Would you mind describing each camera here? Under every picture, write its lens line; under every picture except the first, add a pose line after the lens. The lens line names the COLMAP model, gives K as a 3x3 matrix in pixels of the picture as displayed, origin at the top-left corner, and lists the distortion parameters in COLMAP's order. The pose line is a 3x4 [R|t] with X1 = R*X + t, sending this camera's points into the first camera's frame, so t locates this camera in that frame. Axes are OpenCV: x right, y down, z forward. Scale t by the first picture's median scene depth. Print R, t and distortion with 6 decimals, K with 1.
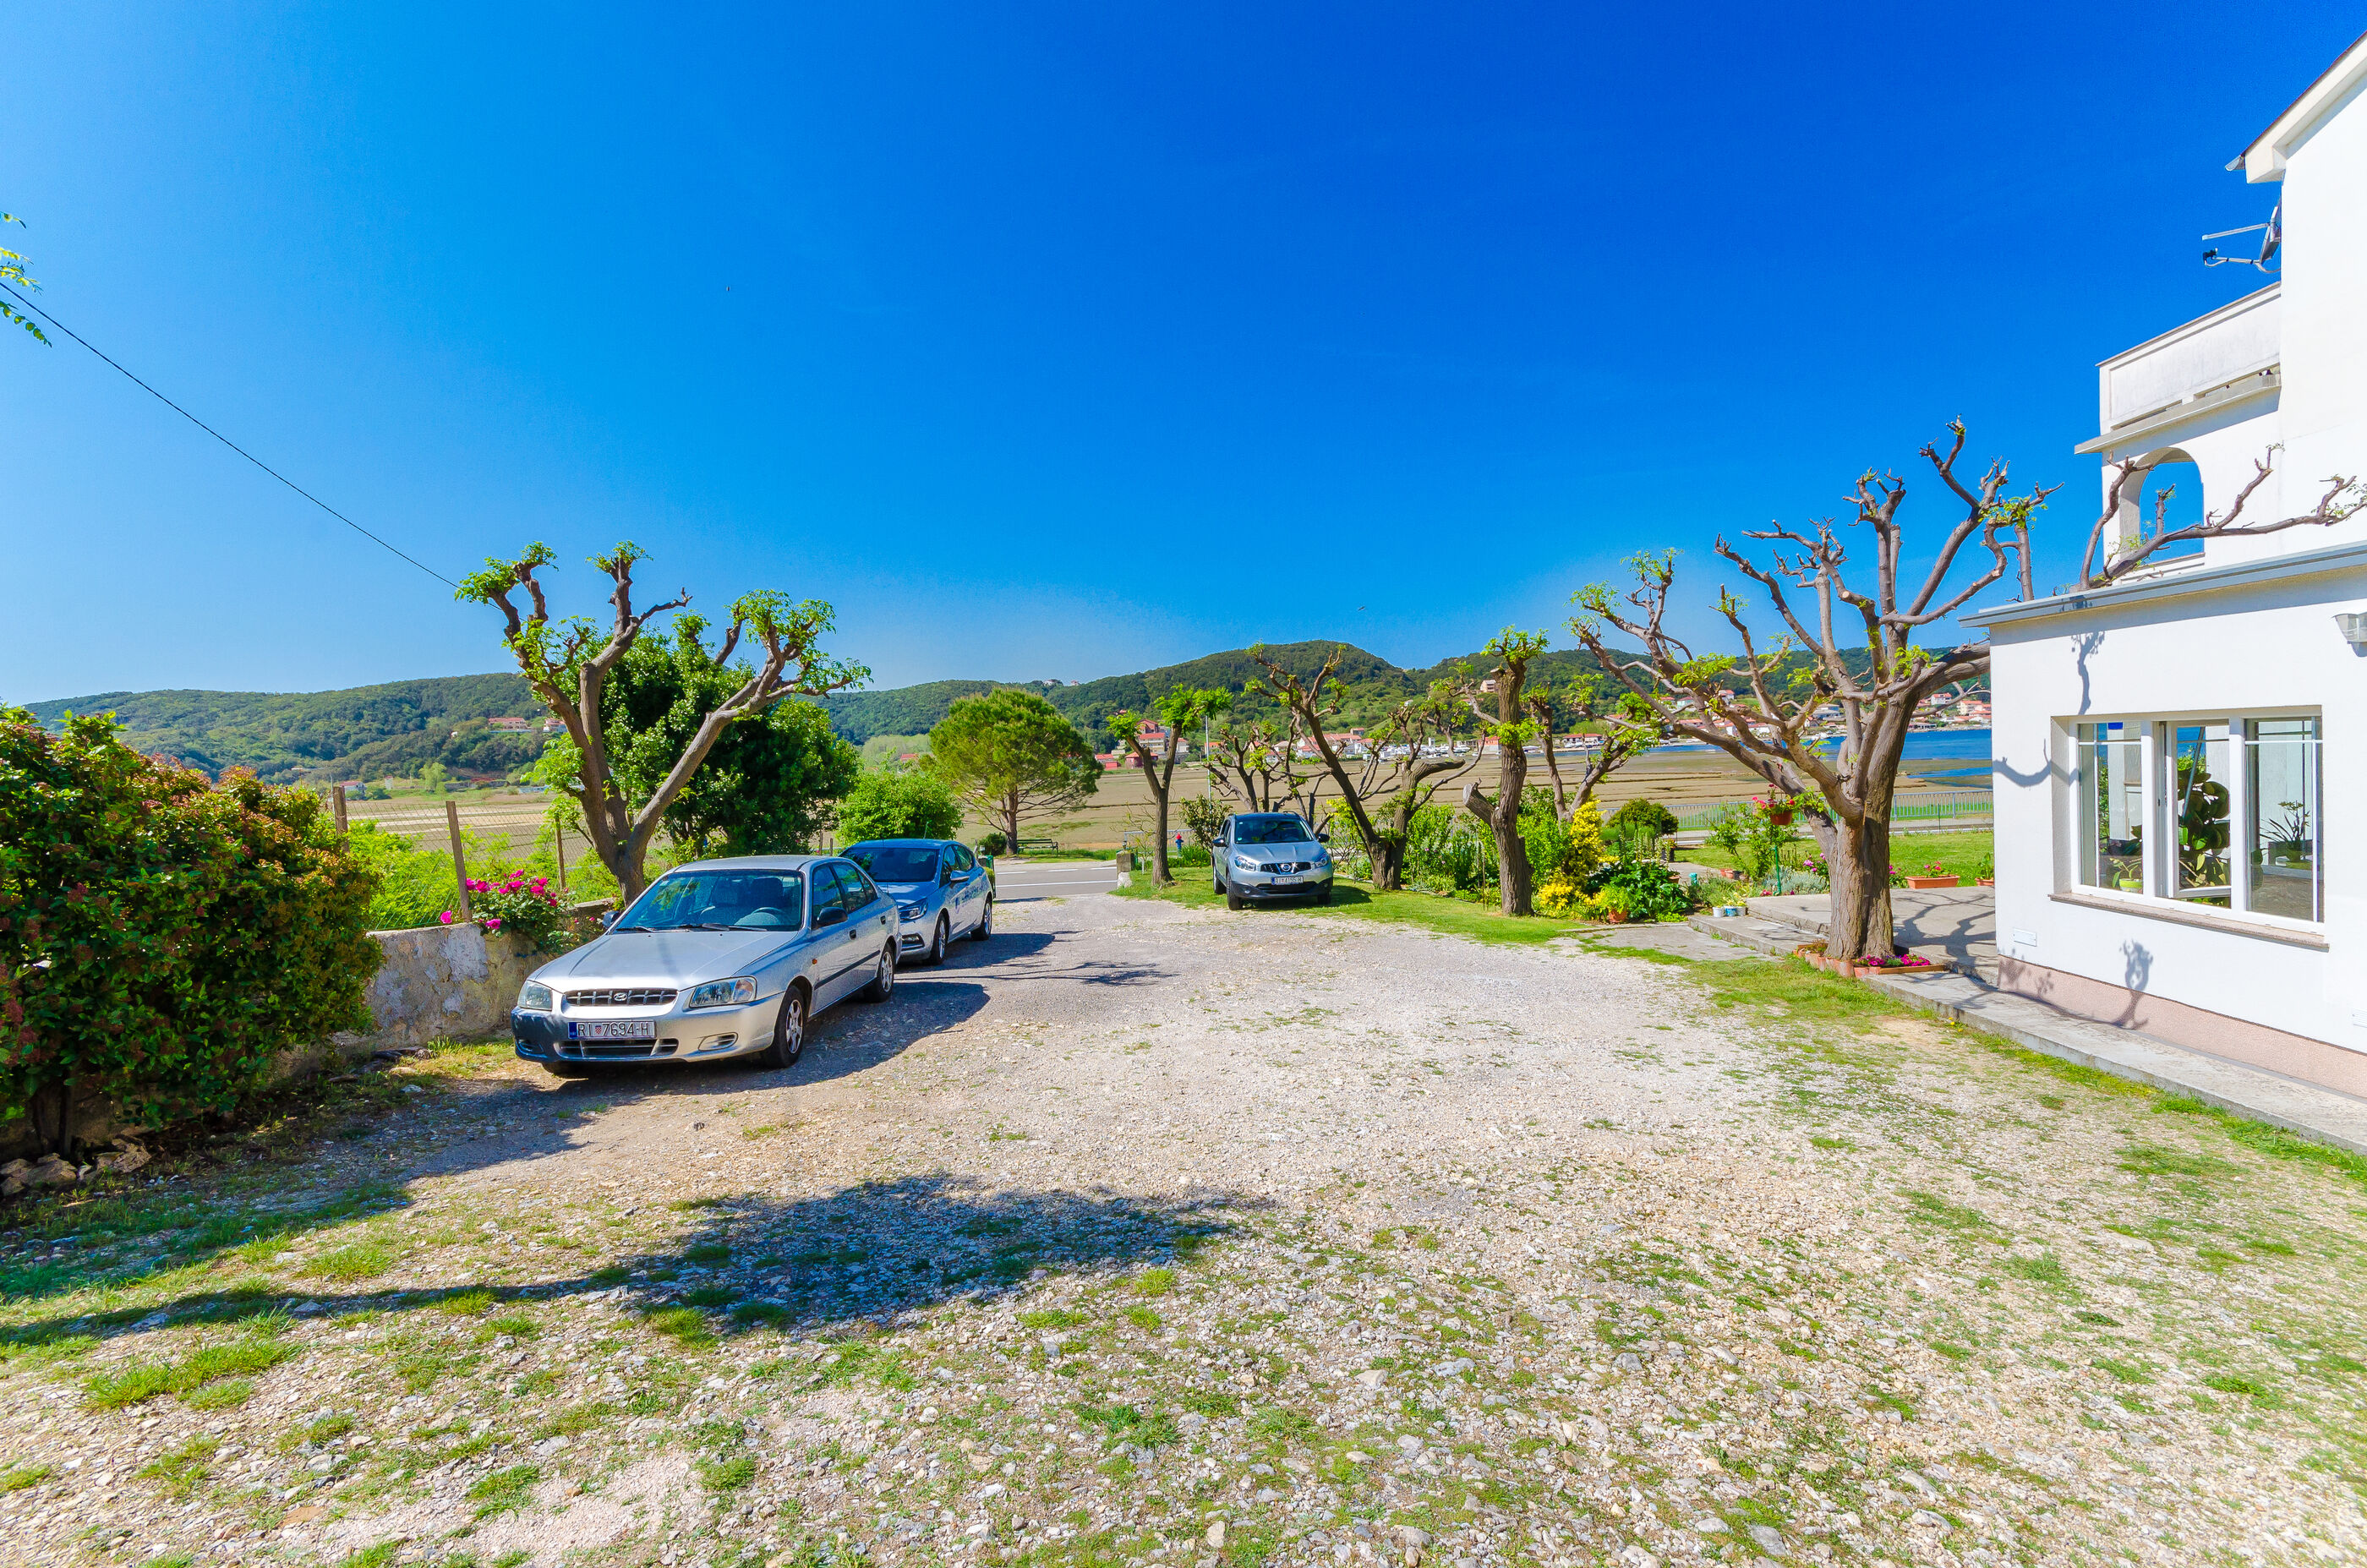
lens RADIAL K [[1052.0, 0, 1178.5], [0, 1052.0, 804.7], [0, 0, 1]] dist [0.003923, 0.001044]
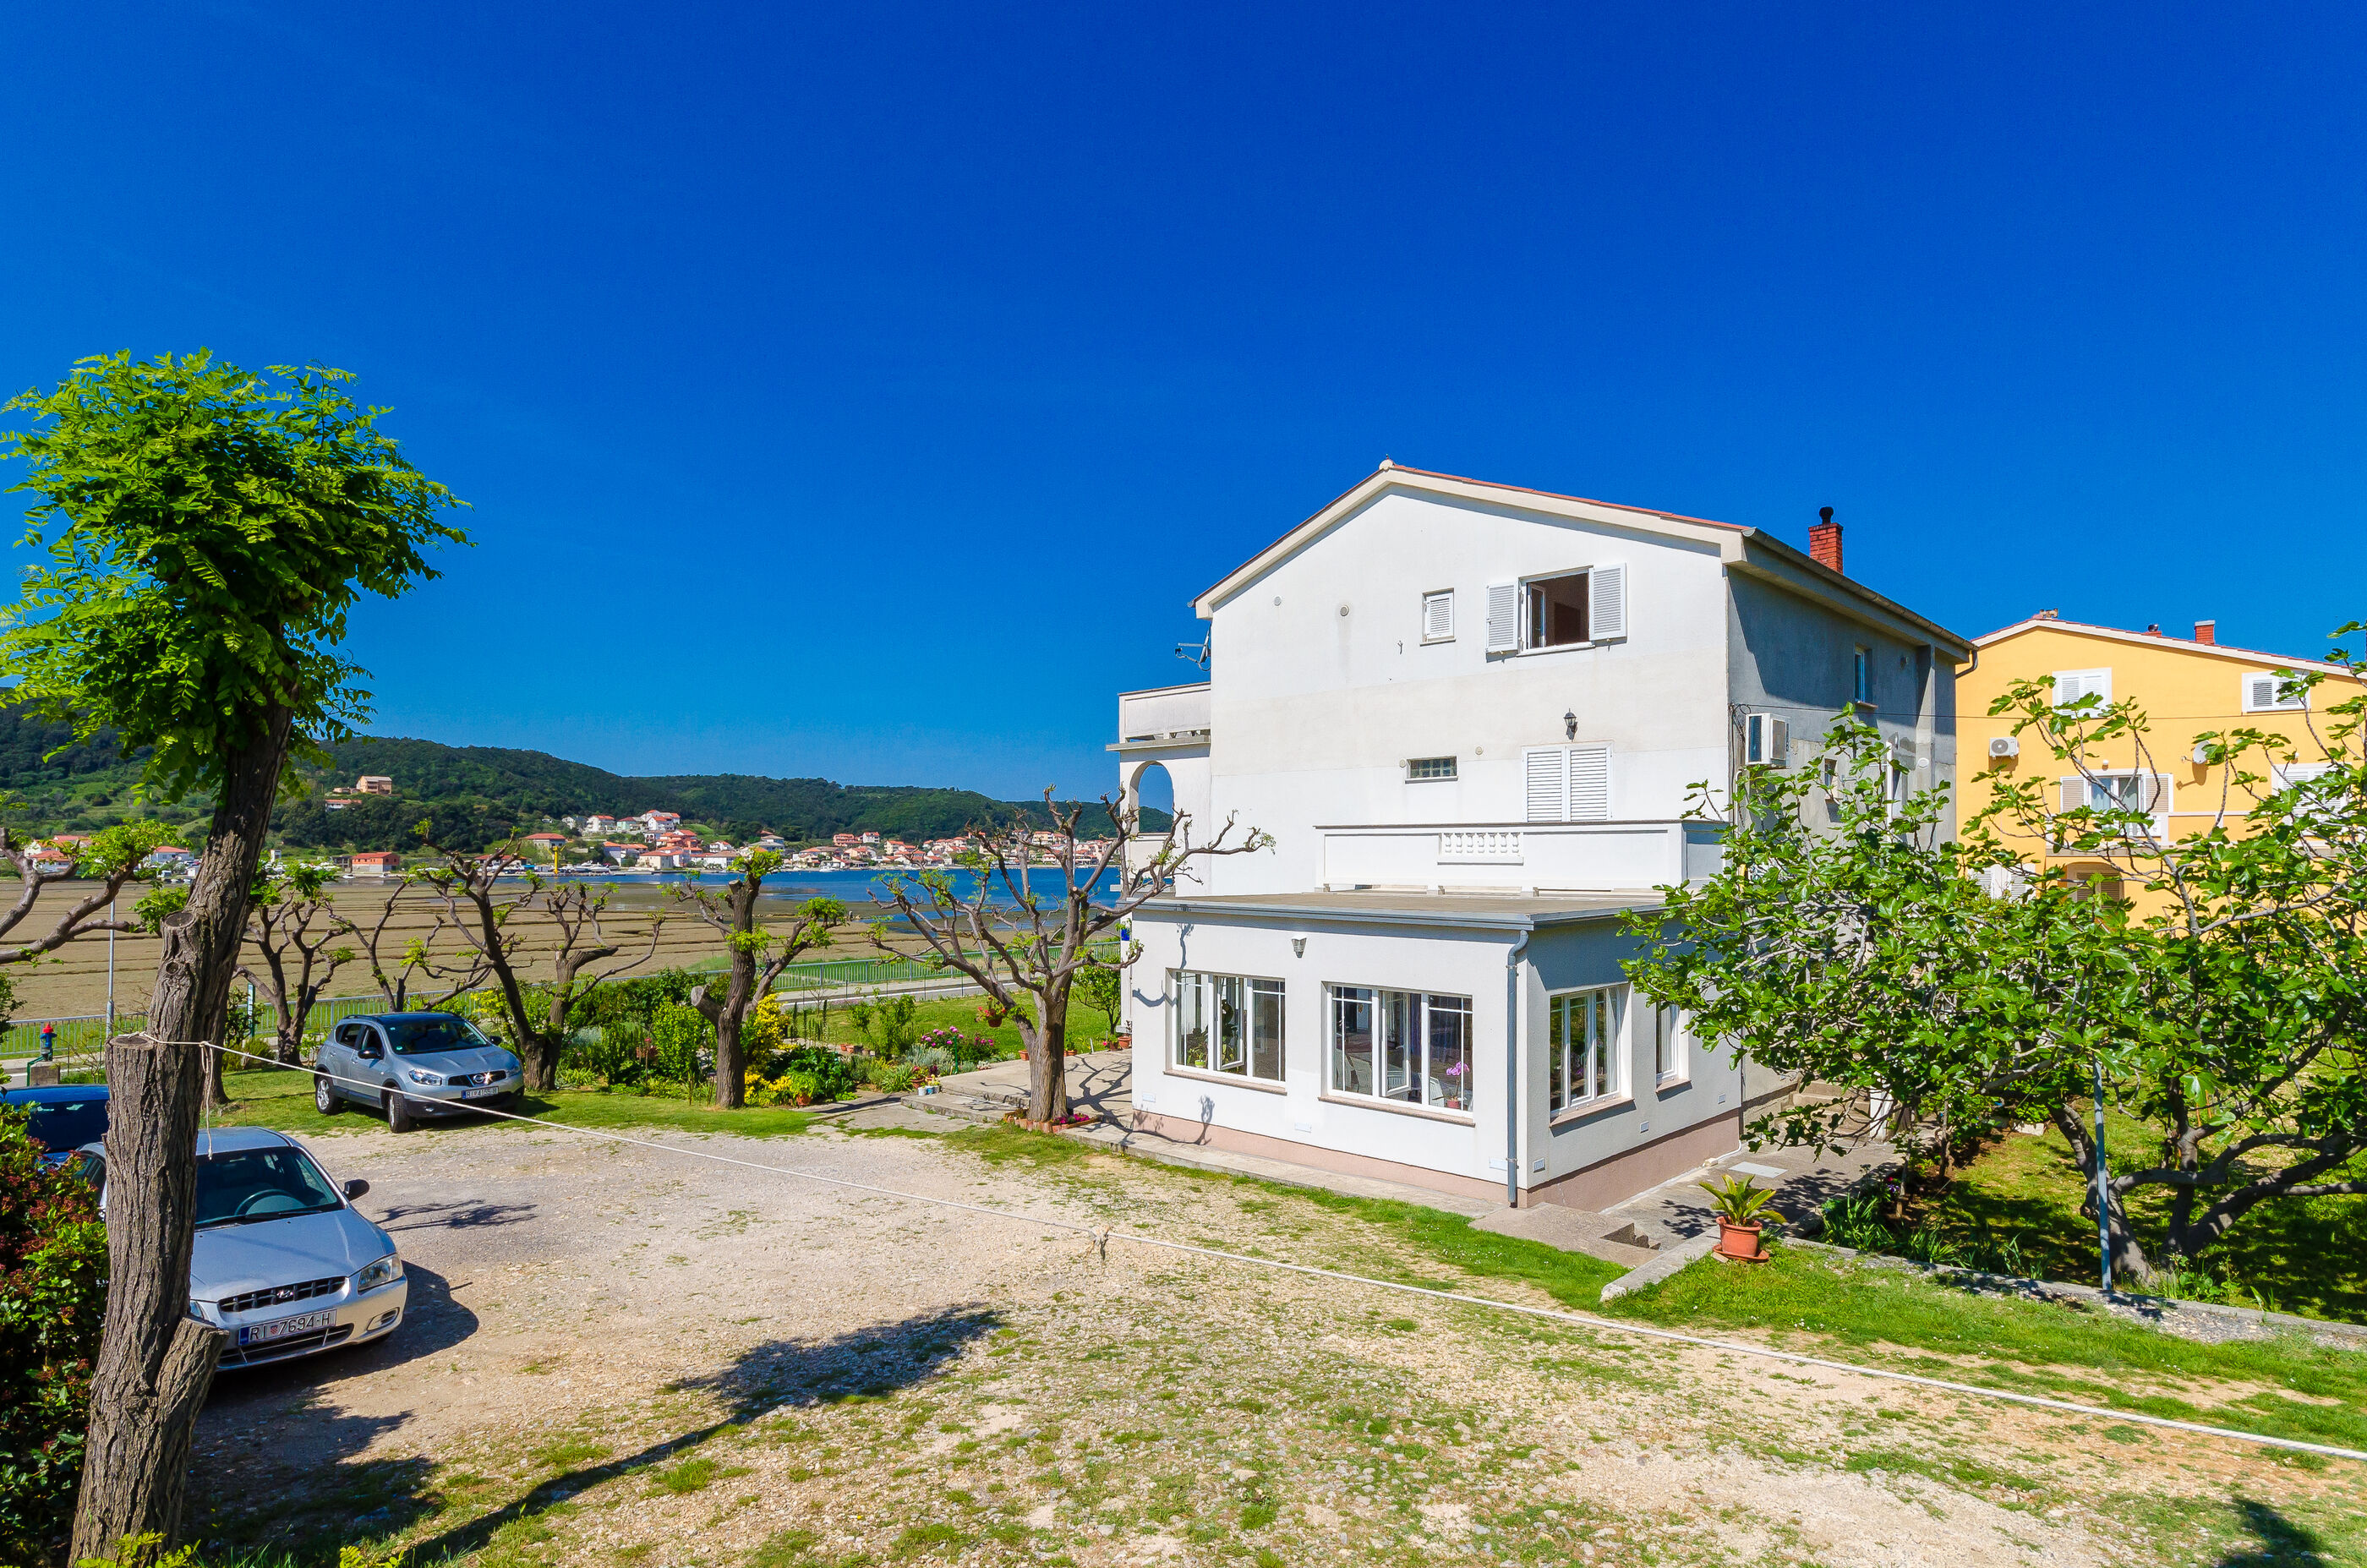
lens RADIAL K [[1264.2, 0, 1178.5], [0, 1264.2, 864.2], [0, 0, 1]] dist [-0.000693, 0.001078]
pose [[0.649007, 0.047827, 0.759277, -0.714841], [-0.000471, 0.998047, -0.062465, -0.119042], [-0.760782, 0.040182, 0.647762, -0.350667]]
